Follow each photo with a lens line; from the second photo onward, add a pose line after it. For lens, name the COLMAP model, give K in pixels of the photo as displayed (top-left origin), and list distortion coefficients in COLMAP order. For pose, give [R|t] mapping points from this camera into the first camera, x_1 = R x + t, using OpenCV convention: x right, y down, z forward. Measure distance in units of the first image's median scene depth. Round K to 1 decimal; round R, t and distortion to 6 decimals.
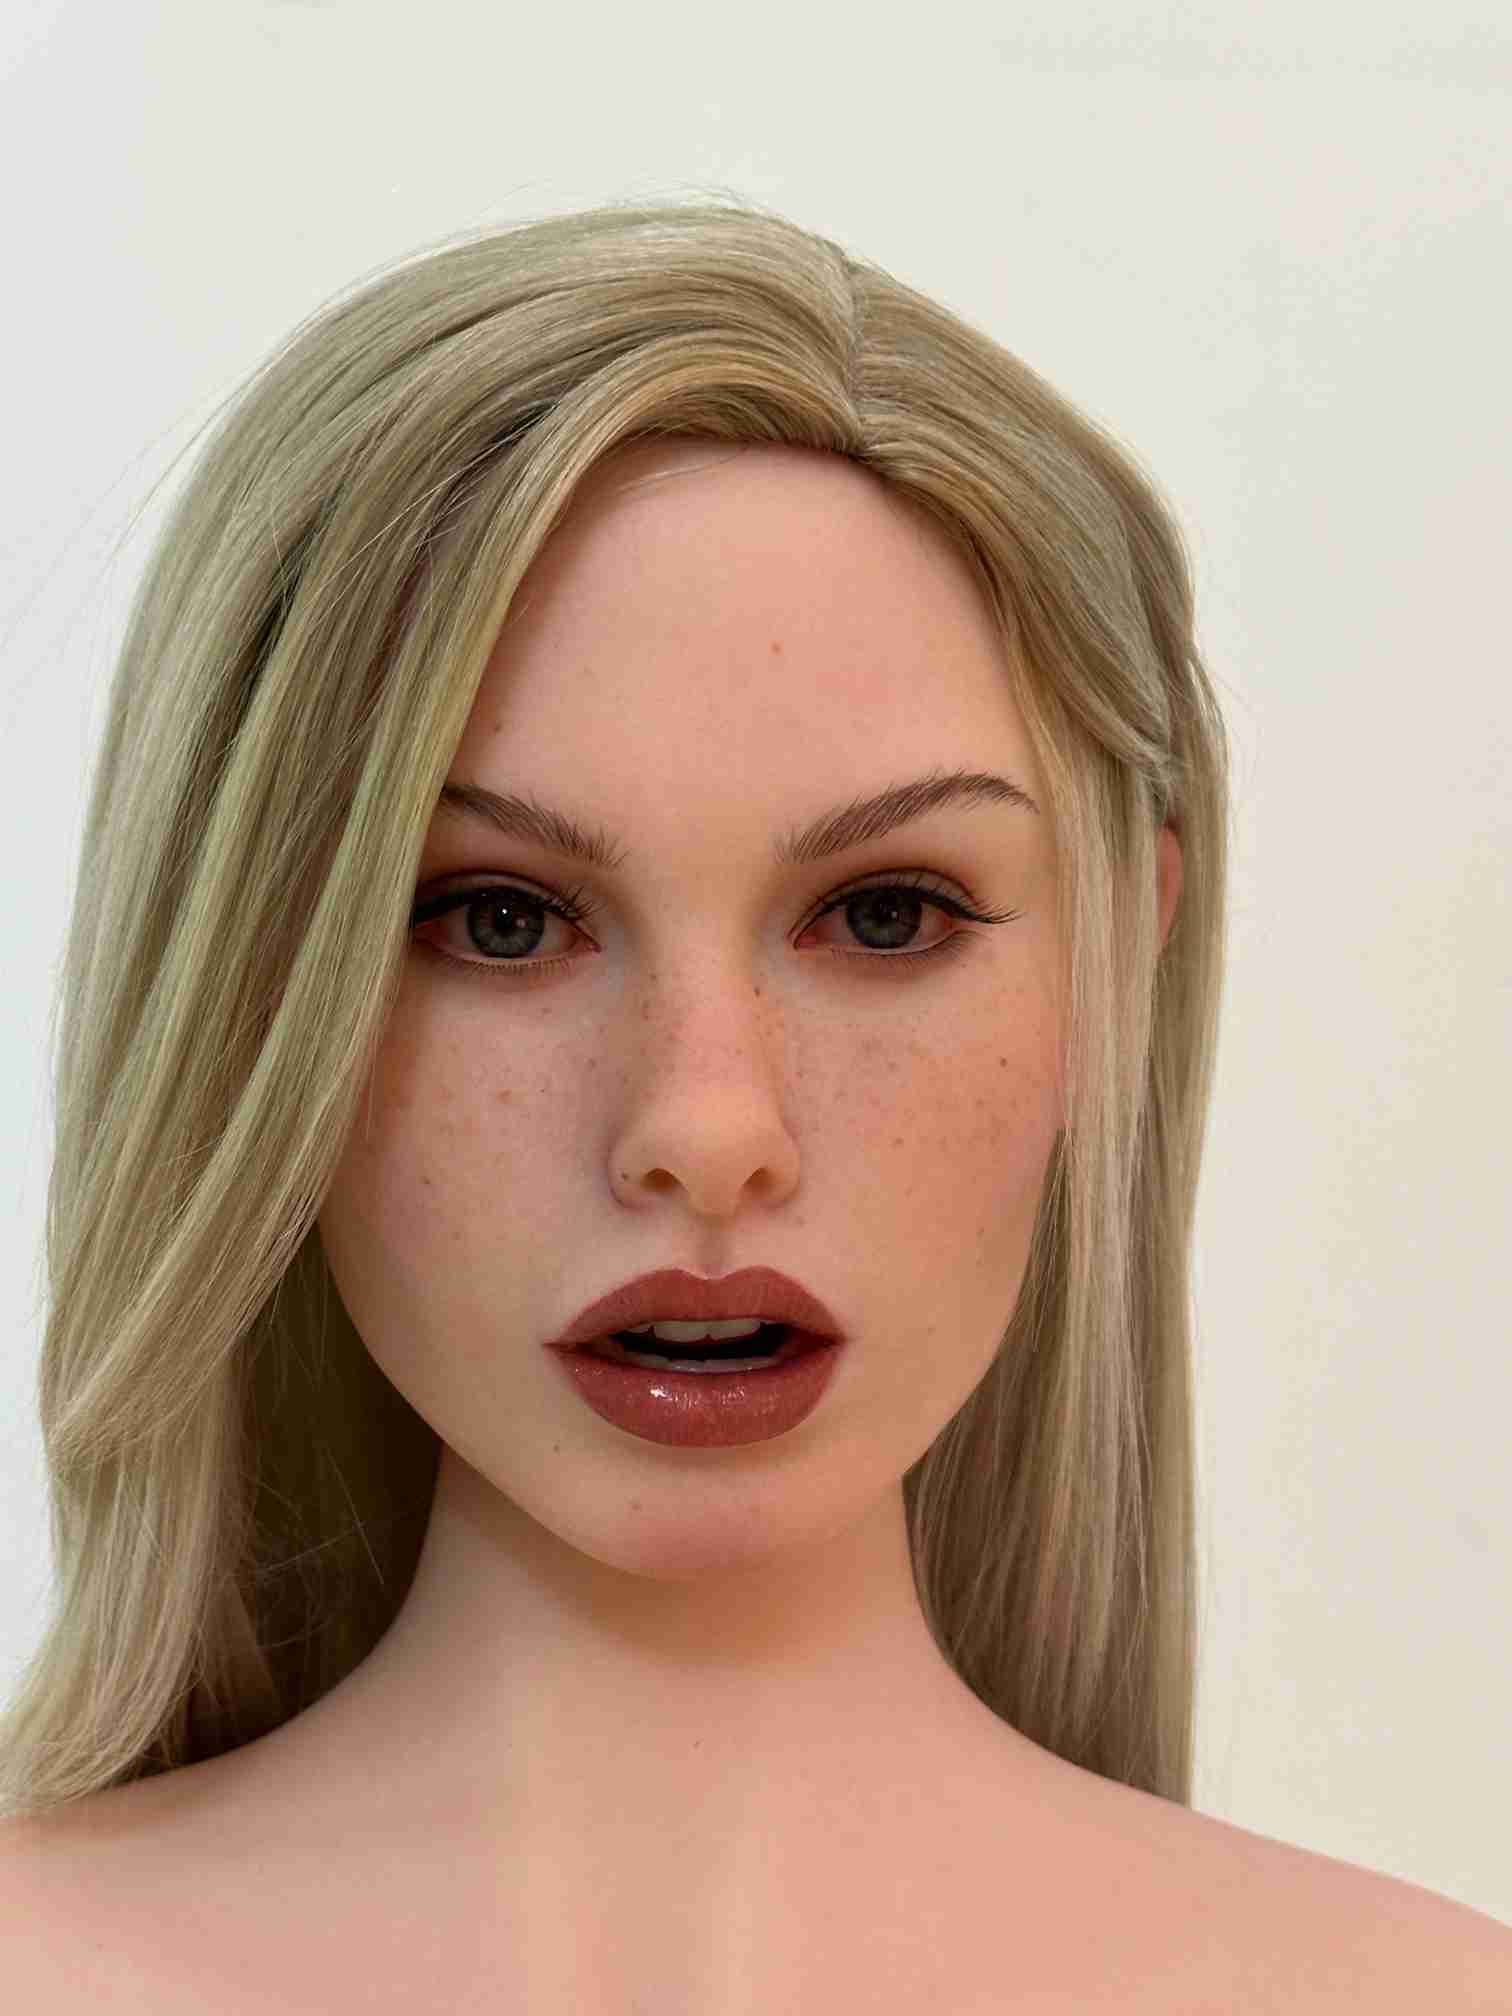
lens RADIAL K [[2944.0, 0, 753.6], [0, 2944.0, 1005.1], [0, 0, 1]] dist [0.165627, 0.000000]
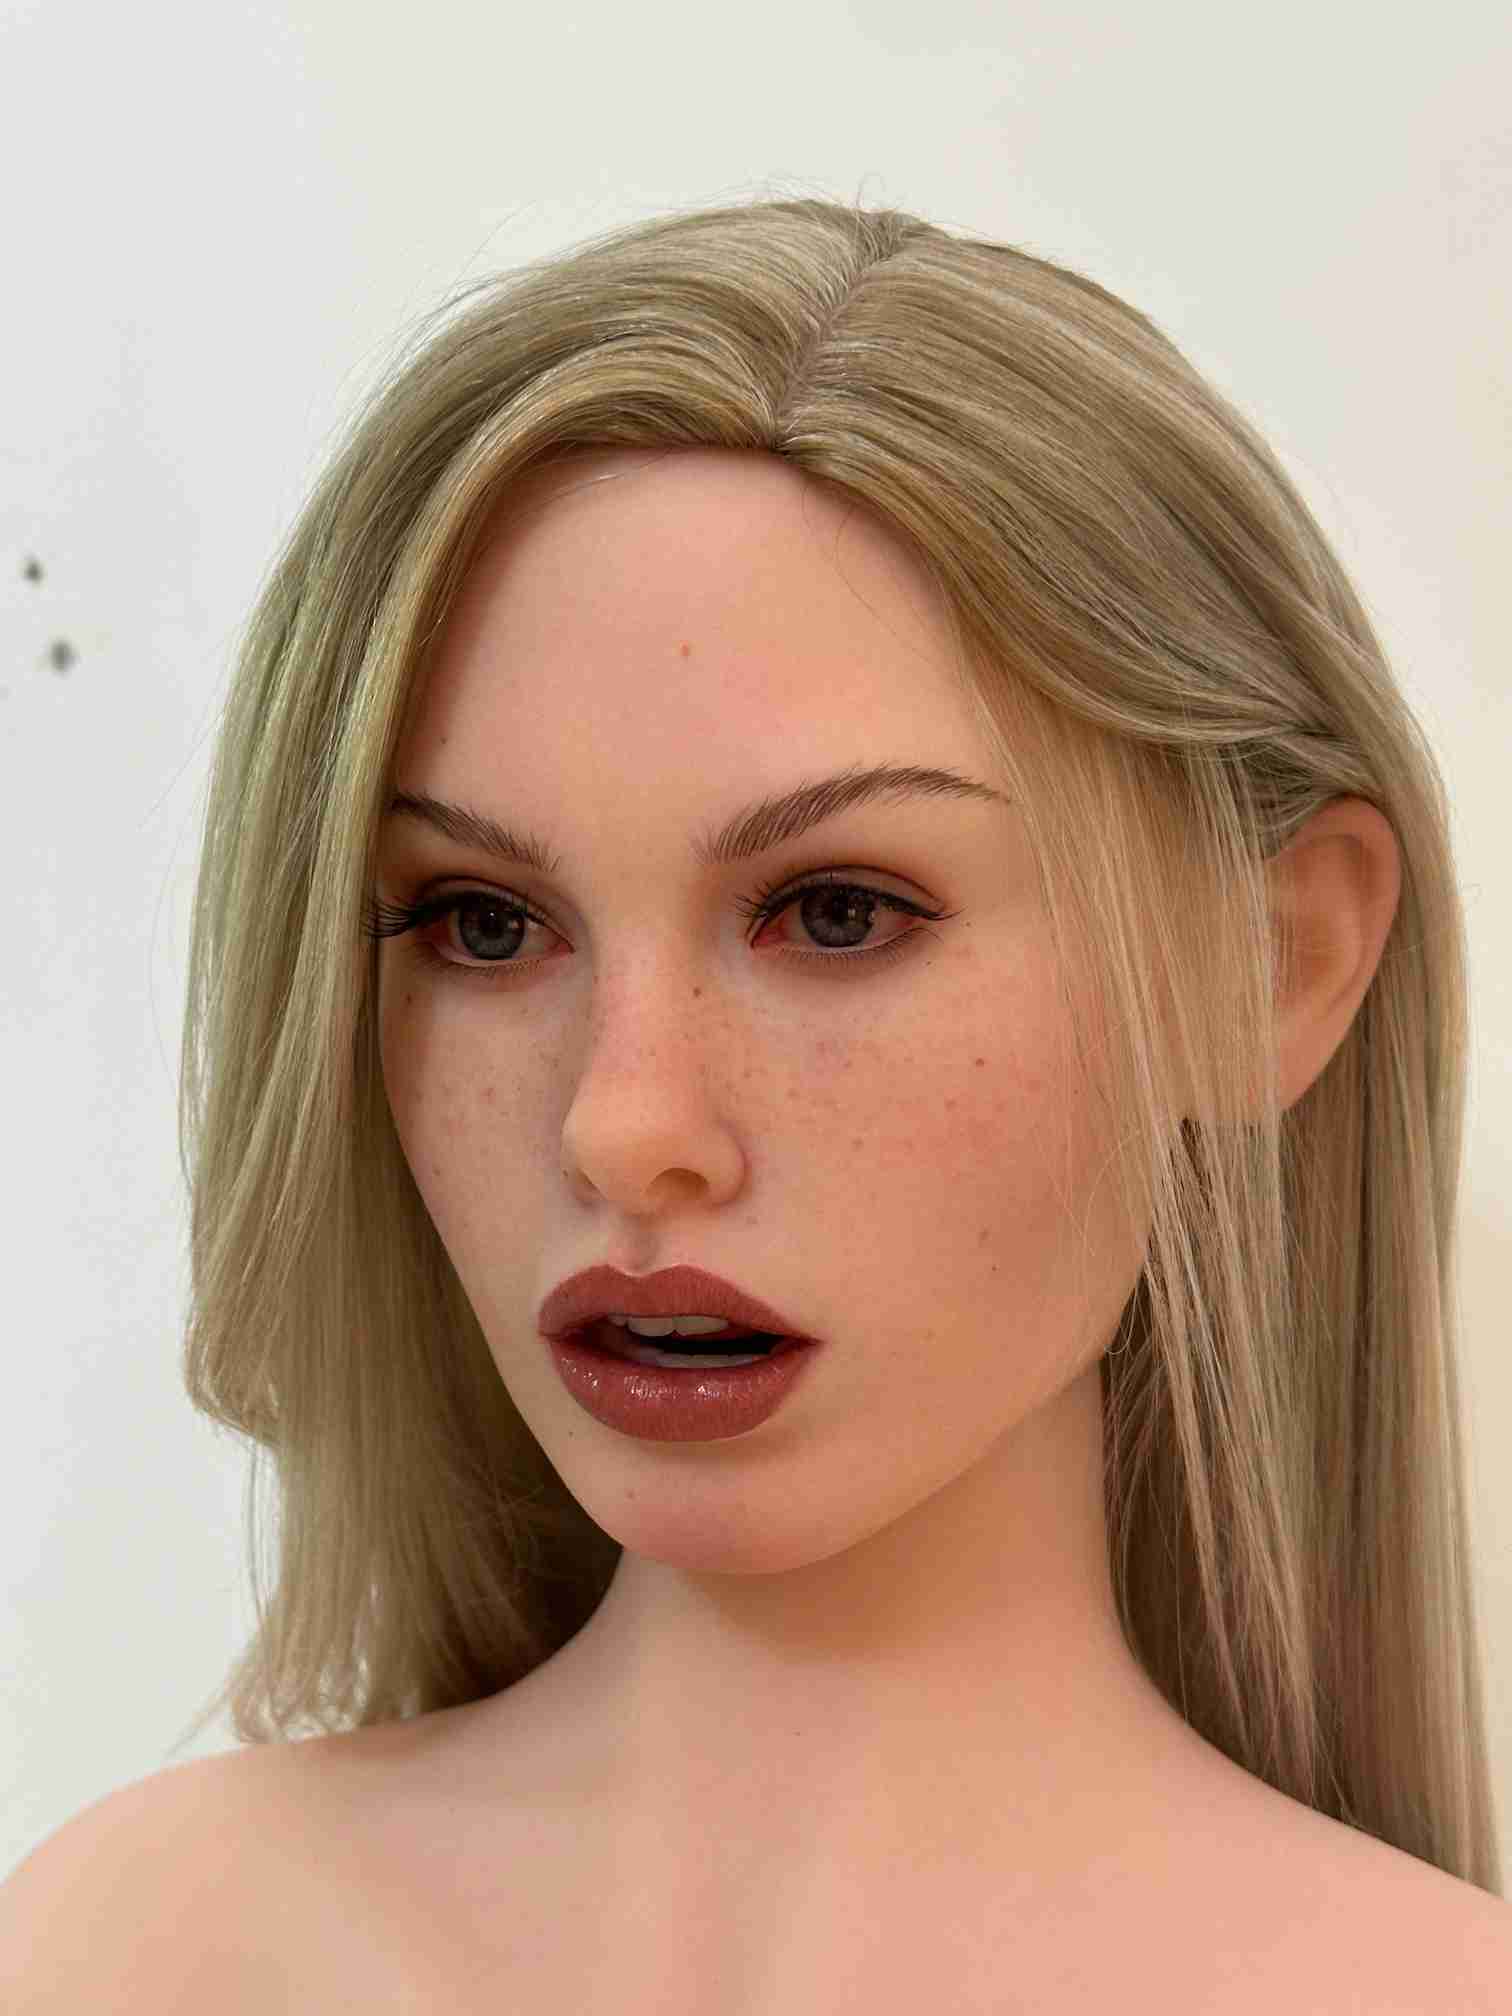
lens RADIAL K [[2944.0, 0, 674.9], [0, 2944.0, 1005.4], [0, 0, 1]] dist [0.165627, 0.000000]
pose [[0.908740, -0.001172, -0.417360, 0.410856], [0.006540, 0.999913, 0.011432, -0.011494], [0.417311, -0.013119, 0.908669, 0.082272]]
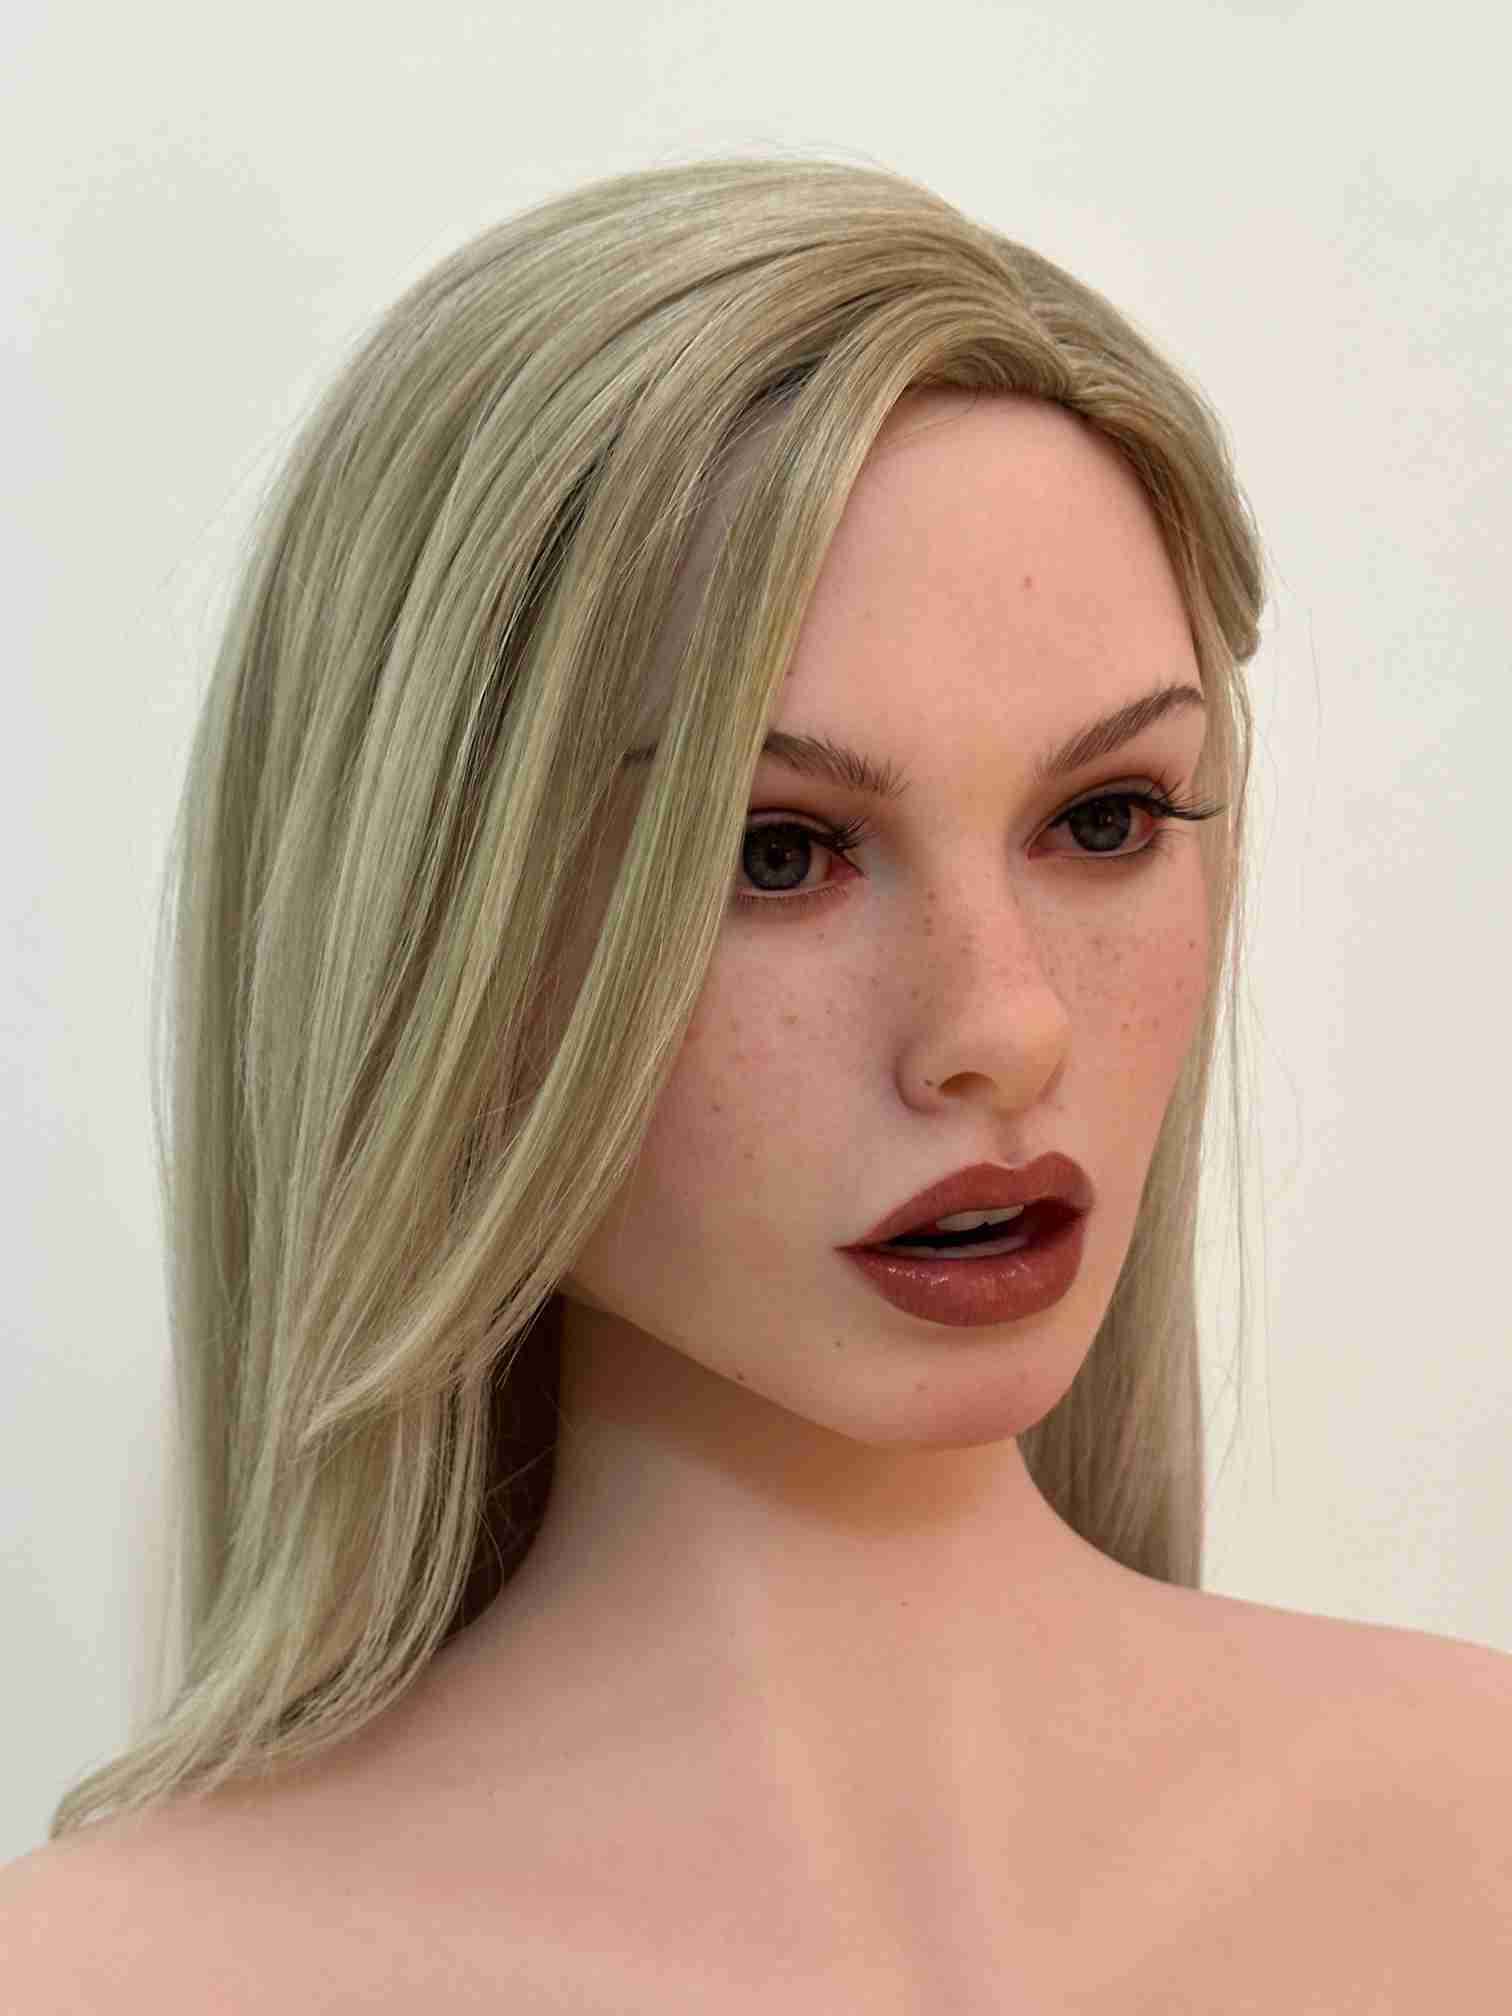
lens RADIAL K [[2944.0, 0, 776.1], [0, 2944.0, 993.8], [0, 0, 1]] dist [0.165627, 0.000000]
pose [[0.954485, -0.096750, 0.282130, -0.388741], [0.087513, 0.995138, 0.045190, -0.027023], [-0.285130, -0.018443, 0.958311, -0.013354]]
